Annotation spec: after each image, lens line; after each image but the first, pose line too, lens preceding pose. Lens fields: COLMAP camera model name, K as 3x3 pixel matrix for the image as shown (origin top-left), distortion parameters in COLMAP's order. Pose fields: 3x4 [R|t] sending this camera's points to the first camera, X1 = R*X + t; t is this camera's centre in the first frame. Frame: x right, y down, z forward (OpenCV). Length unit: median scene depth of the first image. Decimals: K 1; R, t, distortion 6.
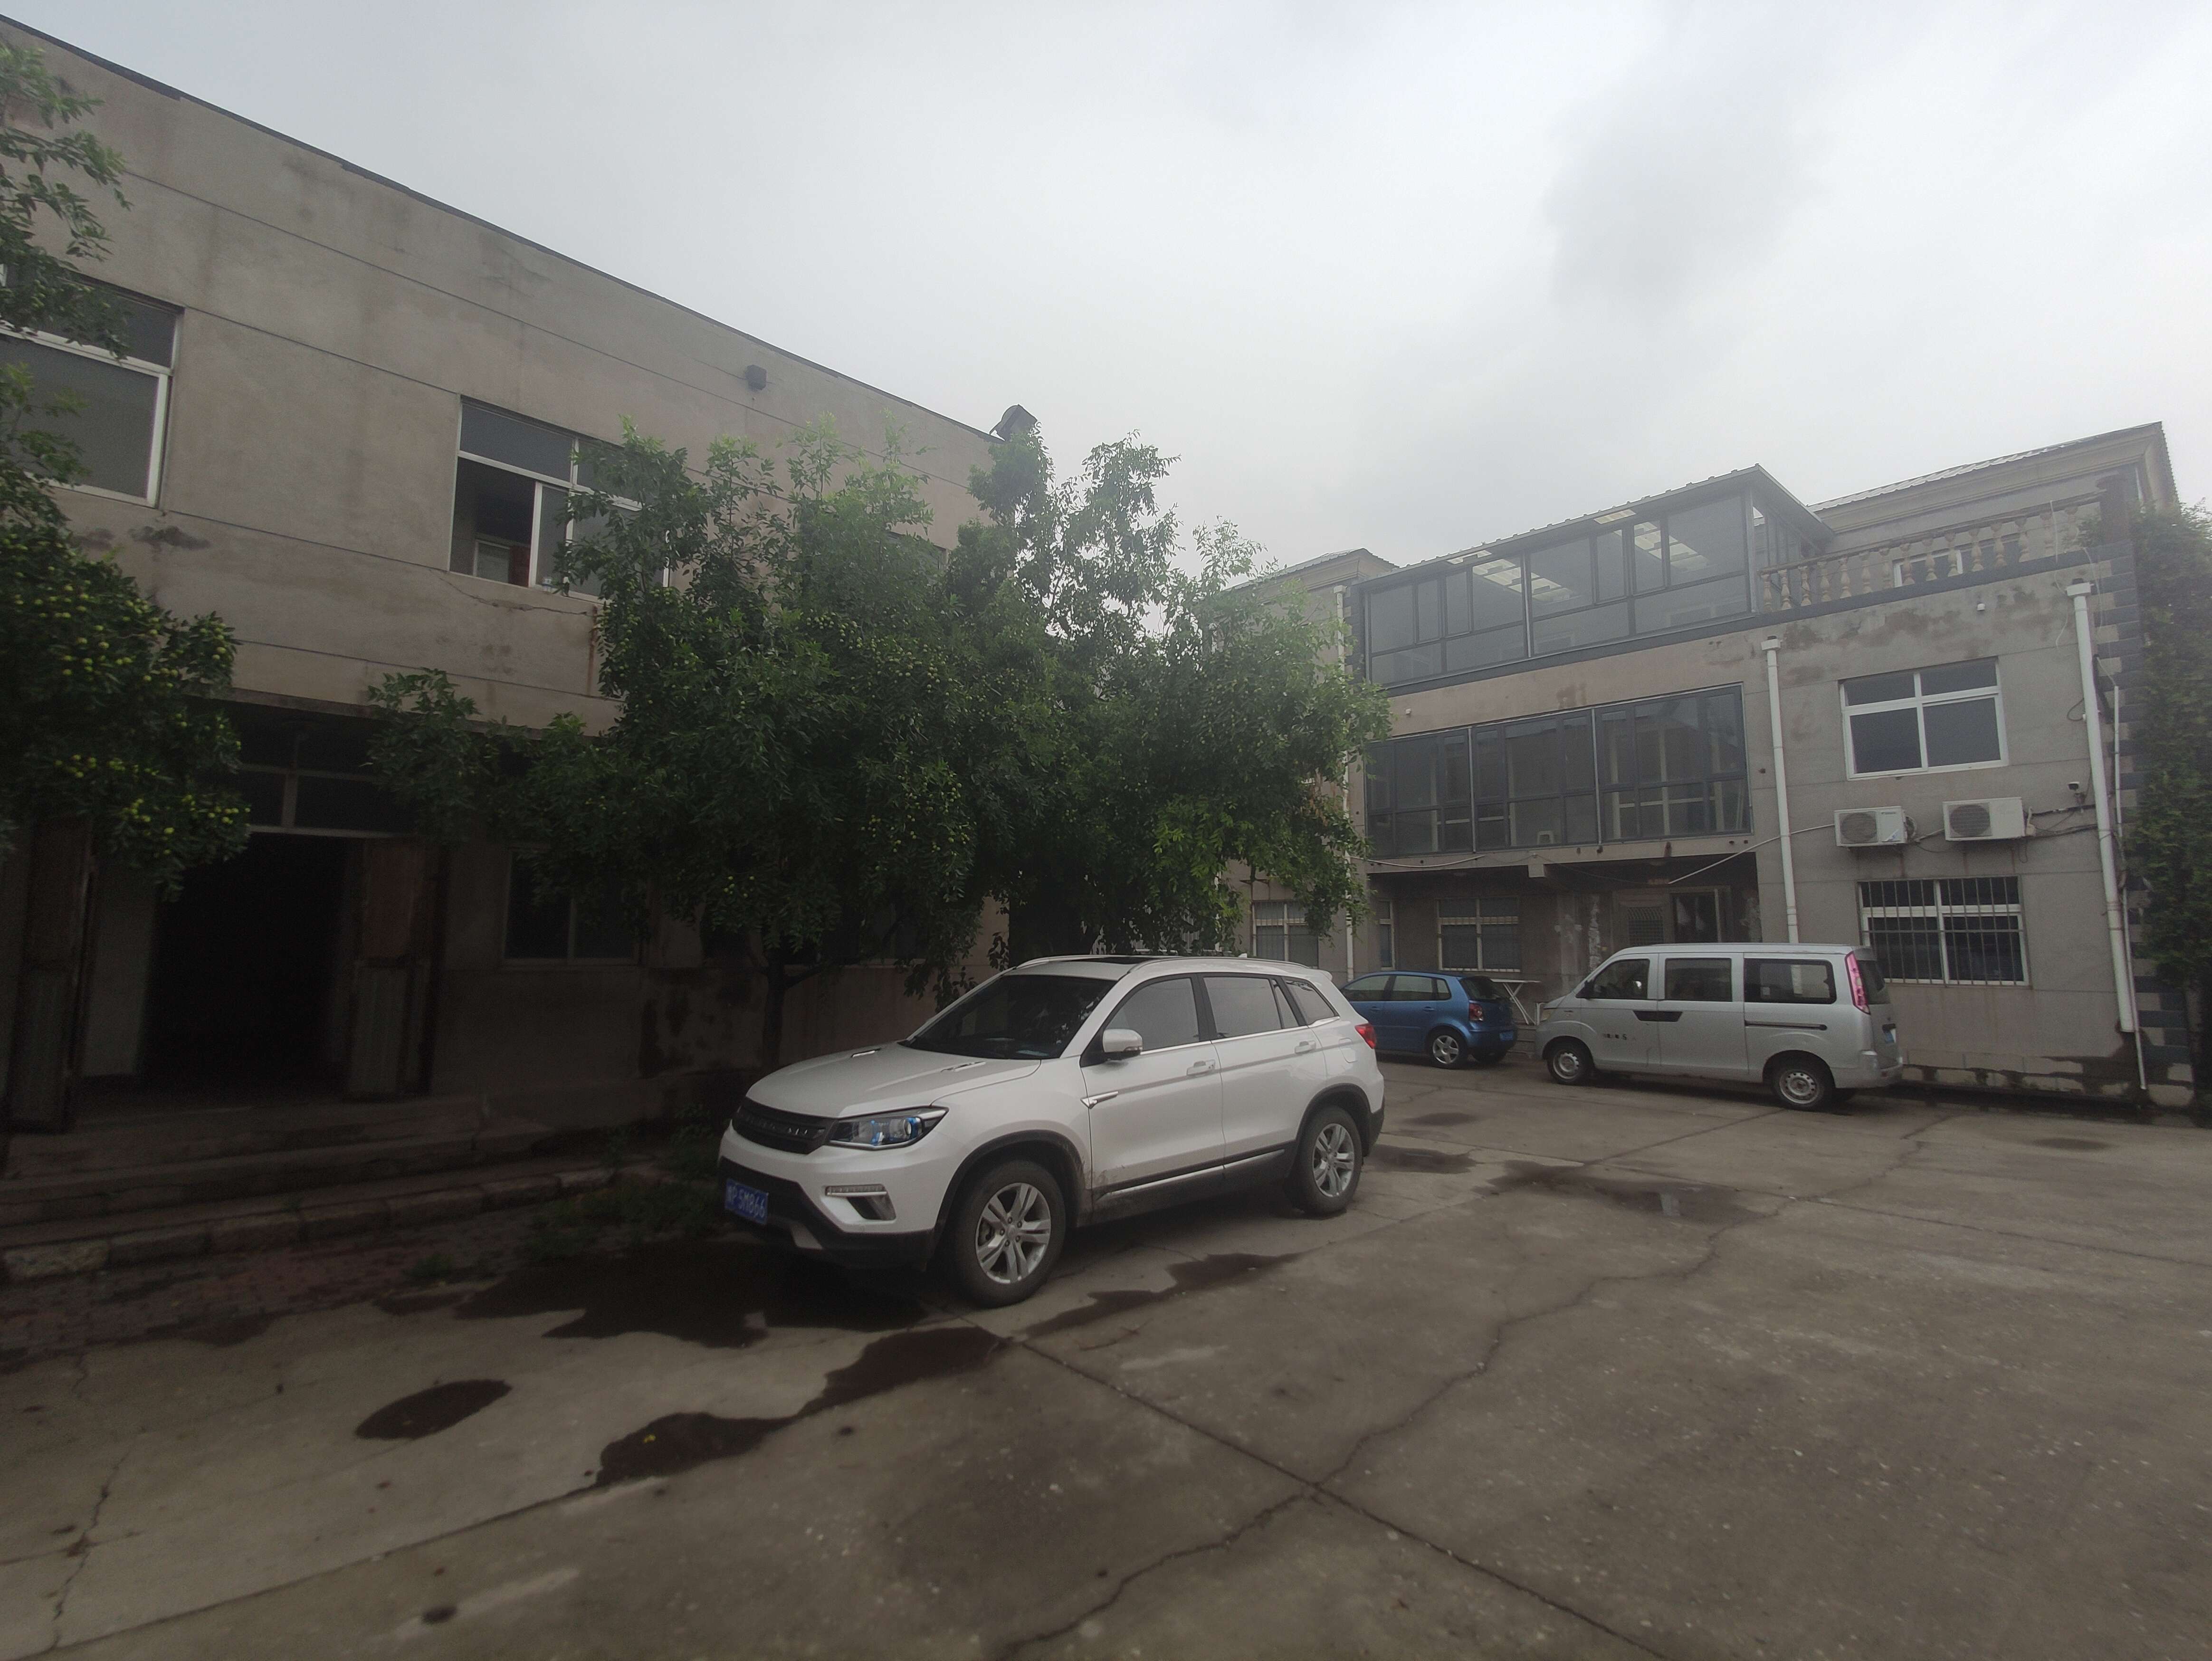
lens RADIAL K [[1055.7, 0, 1106.0], [0, 1055.7, 823.8], [0, 0, 1]] dist [0.028090, -0.000639]
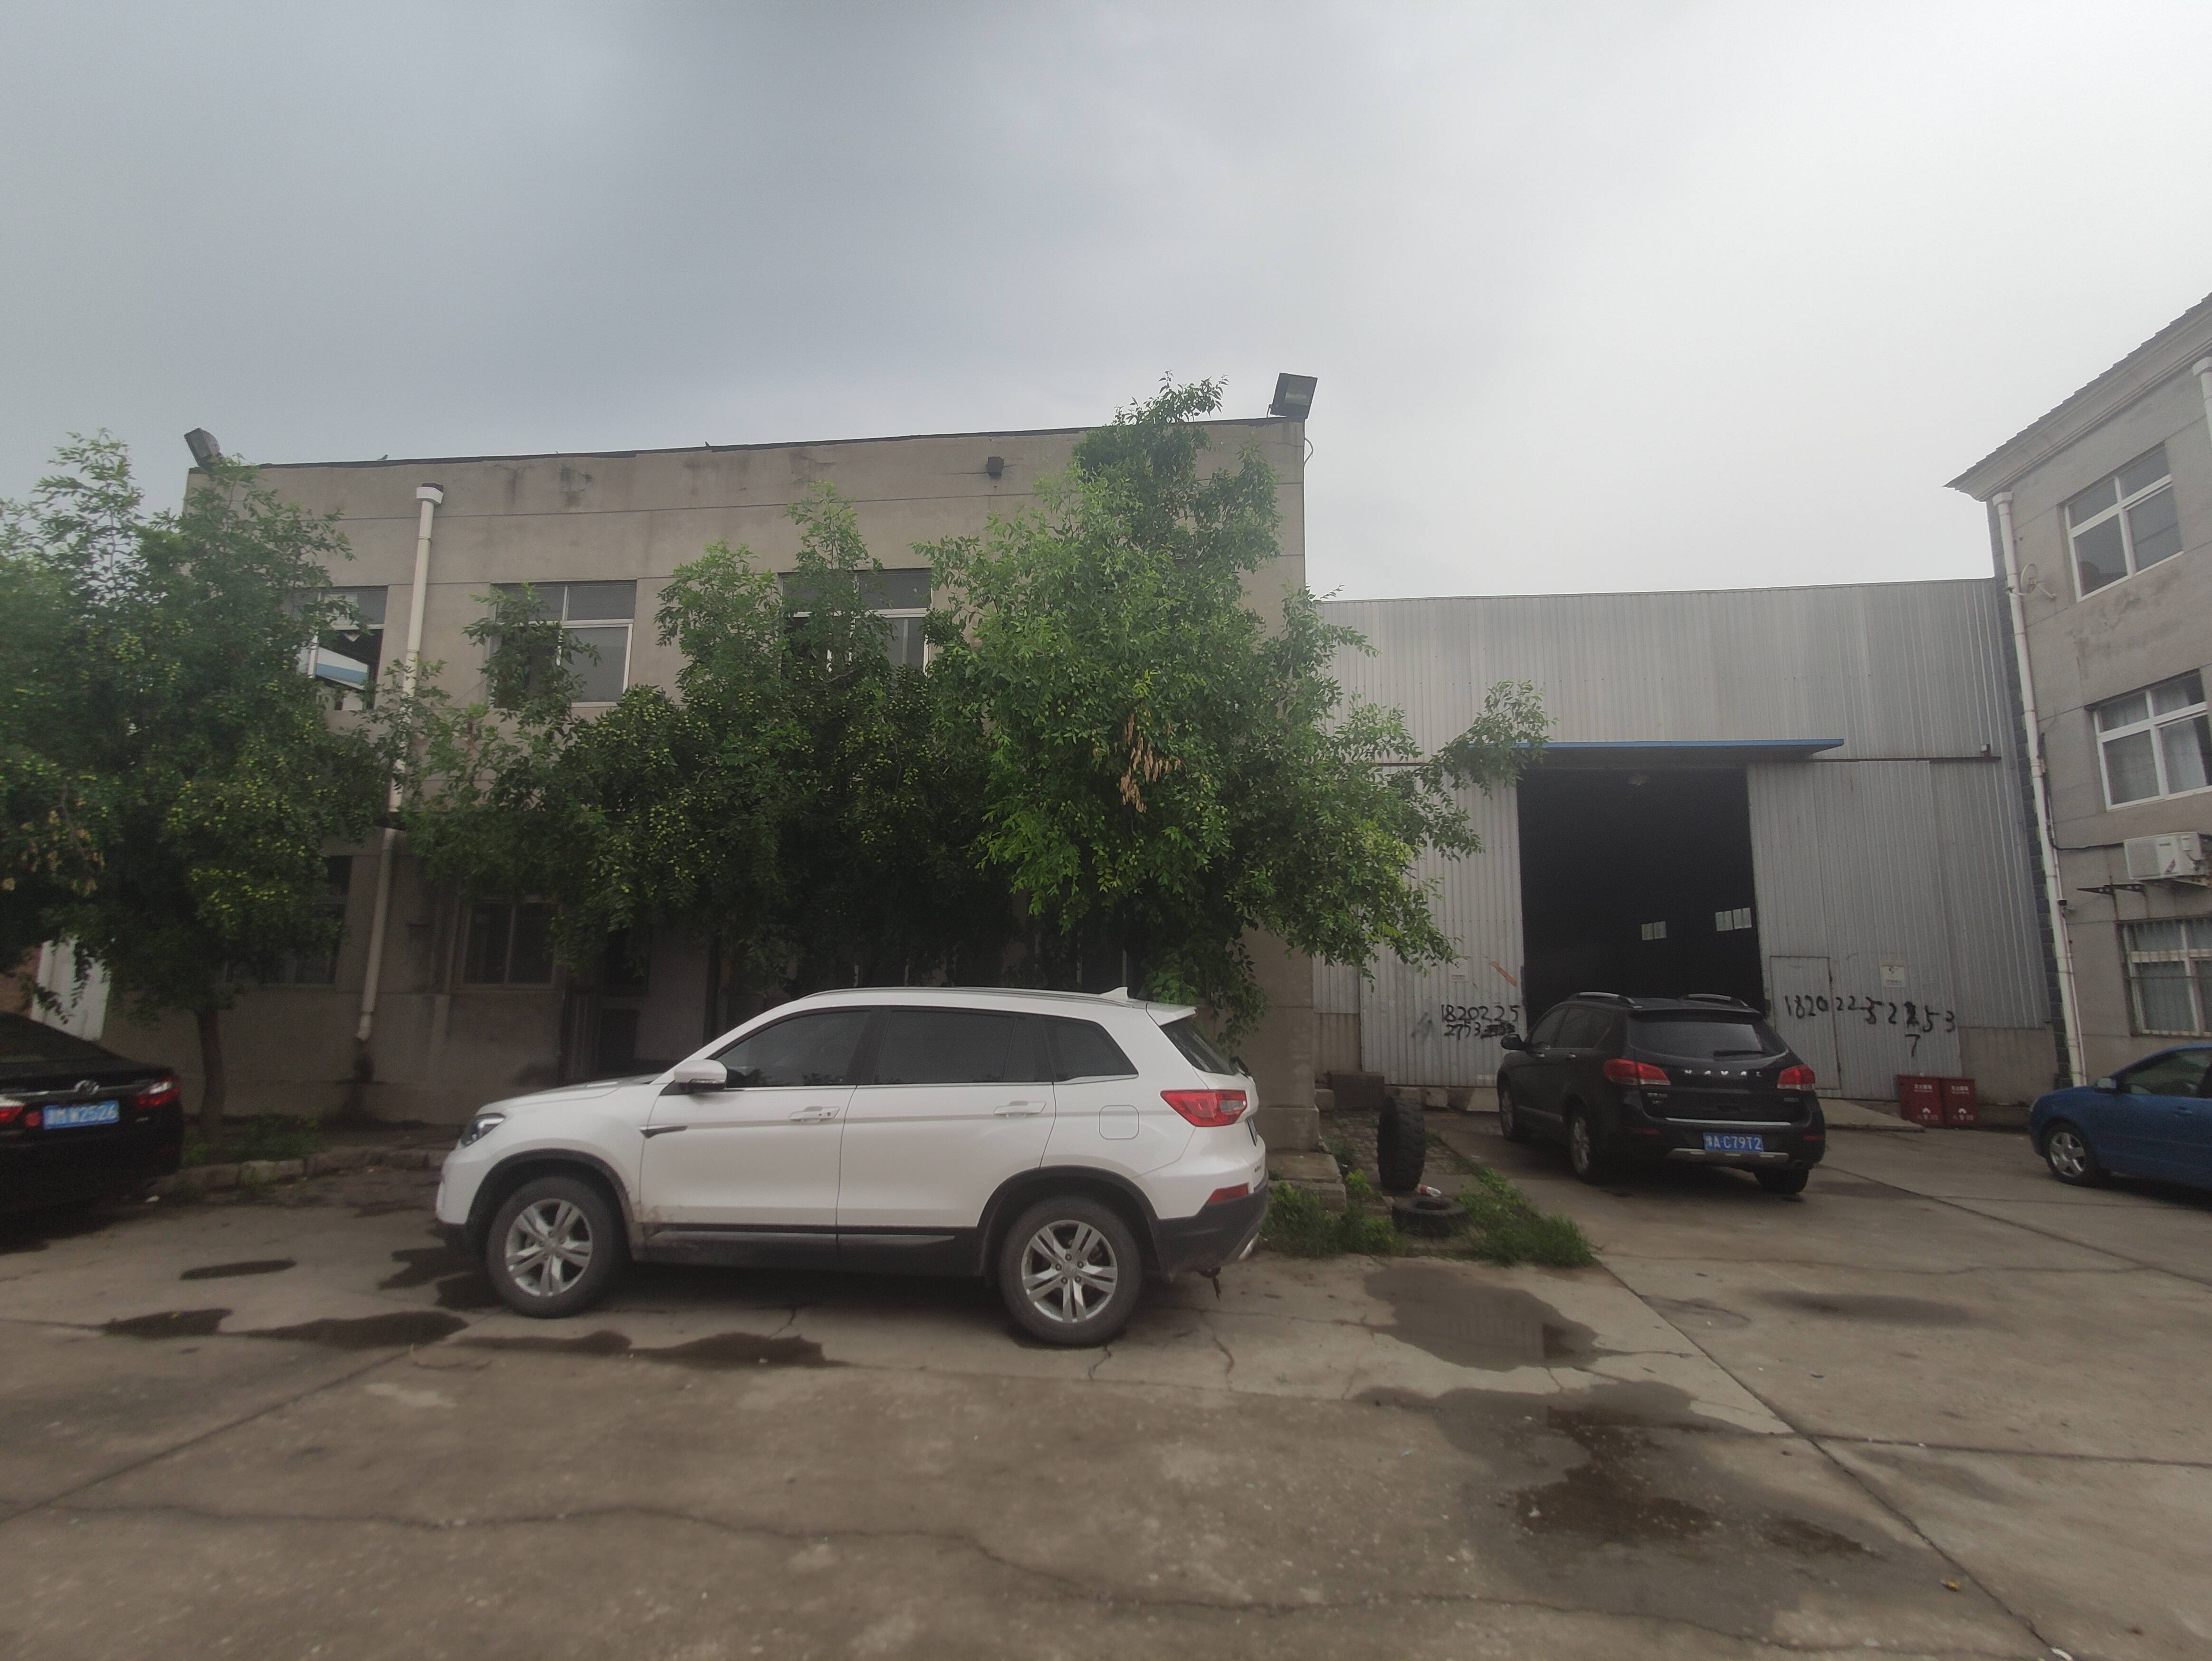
lens RADIAL K [[1055.7, 0, 1100.0], [0, 1055.7, 826.9], [0, 0, 1]] dist [0.028090, -0.000639]
pose [[0.626763, -0.113283, -0.770931, 0.385734], [0.080005, 0.993502, -0.080945, 0.037155], [0.775091, -0.010945, 0.631754, 0.267581]]
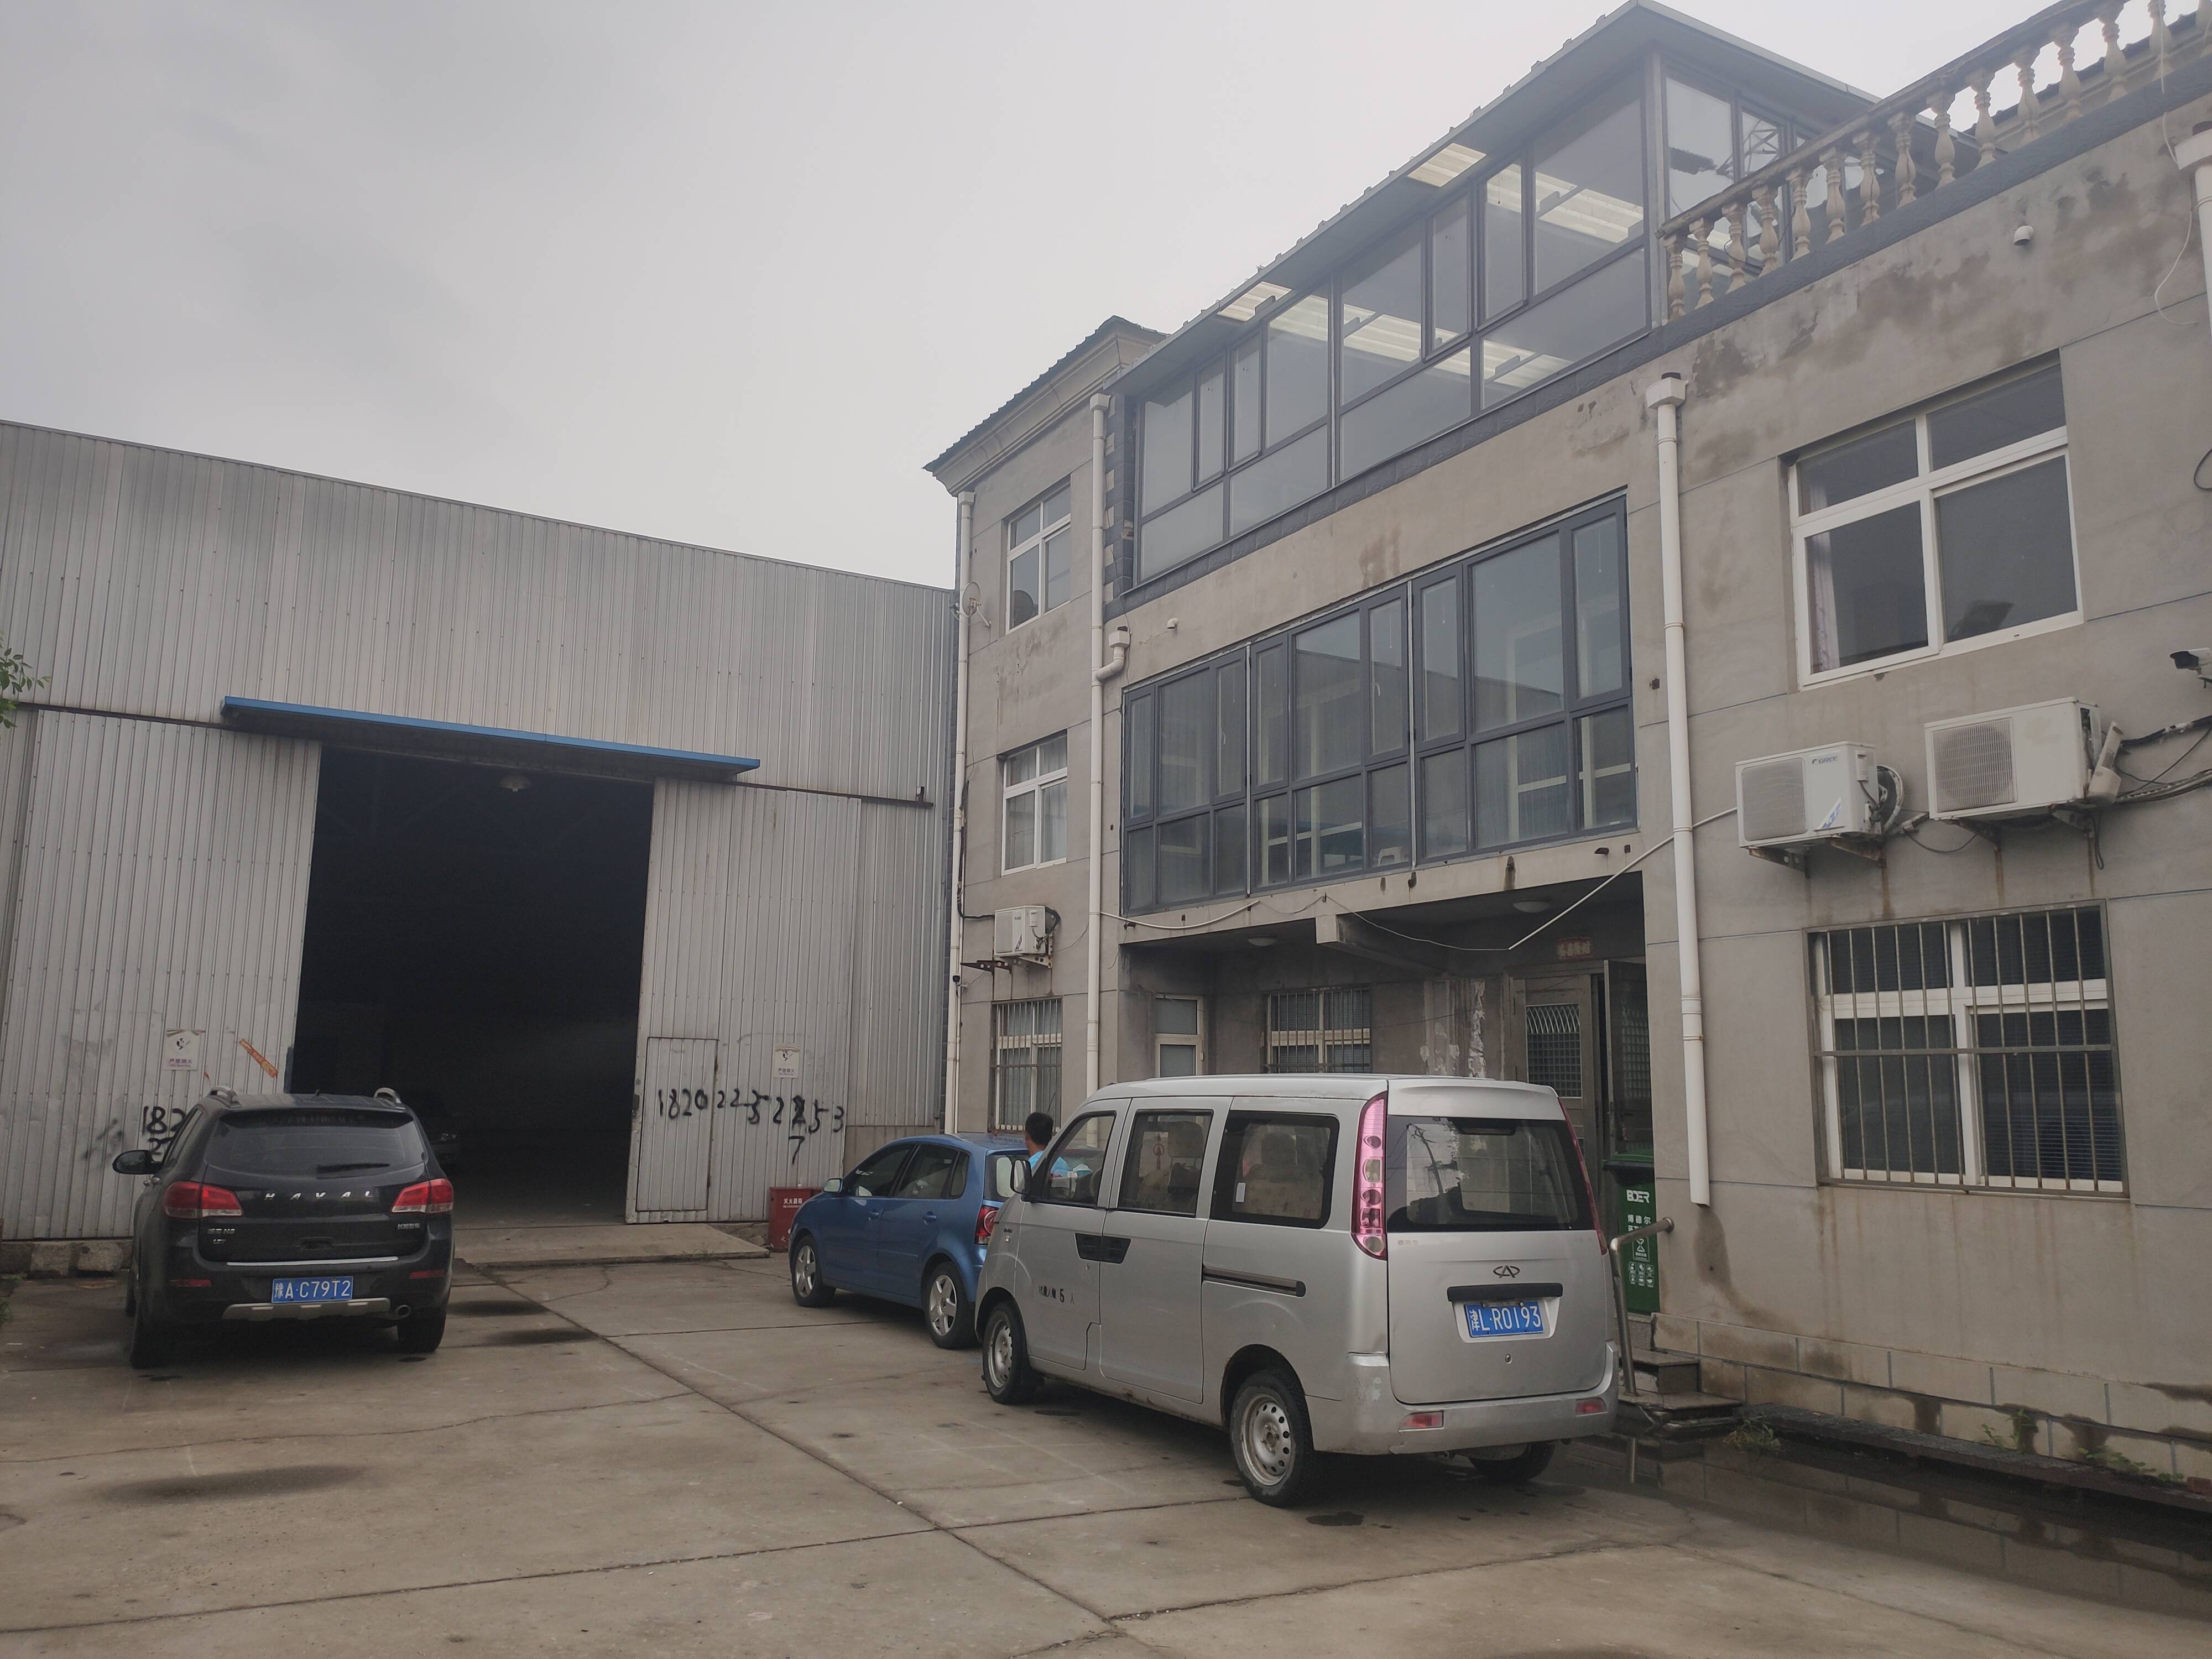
lens RADIAL K [[1678.8, 0, 1104.5], [0, 1678.8, 839.3], [0, 0, 1]] dist [0.035606, -0.042656]
pose [[0.970245, -0.026804, -0.240639, 0.634156], [0.017815, 0.999063, -0.039451, 0.041514], [0.241471, 0.033990, 0.969813, 0.321464]]
